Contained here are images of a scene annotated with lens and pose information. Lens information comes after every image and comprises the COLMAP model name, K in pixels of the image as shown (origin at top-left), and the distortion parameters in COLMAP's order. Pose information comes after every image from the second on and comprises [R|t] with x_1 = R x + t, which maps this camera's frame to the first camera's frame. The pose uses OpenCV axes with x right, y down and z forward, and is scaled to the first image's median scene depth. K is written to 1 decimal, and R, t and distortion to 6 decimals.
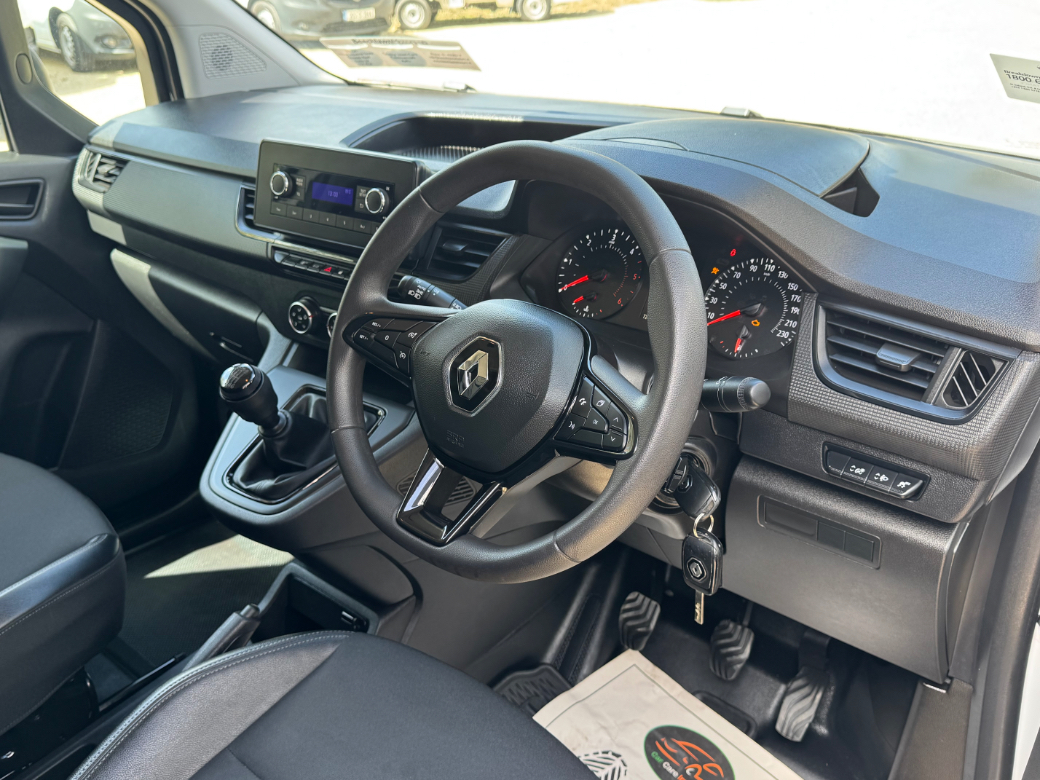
lens RADIAL K [[894.2, 0, 520.0], [0, 894.2, 390.0], [0, 0, 1]] dist [0.160866, -0.390100]
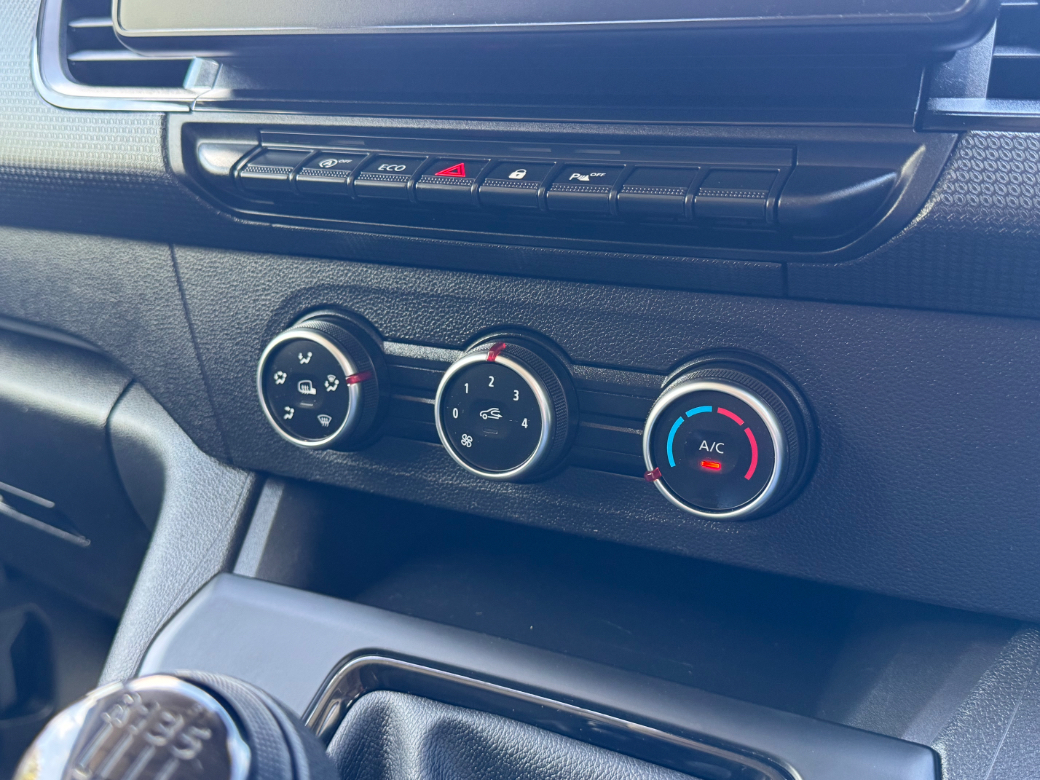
lens RADIAL K [[1078.4, 0, 489.7], [0, 1078.4, 394.9], [0, 0, 1]] dist [0.092888, -0.007809]
pose [[0.991852, -0.064845, 0.109660, -0.225739], [0.076211, 0.991773, -0.102846, -0.041723], [-0.102089, 0.110365, 0.988634, 0.684197]]
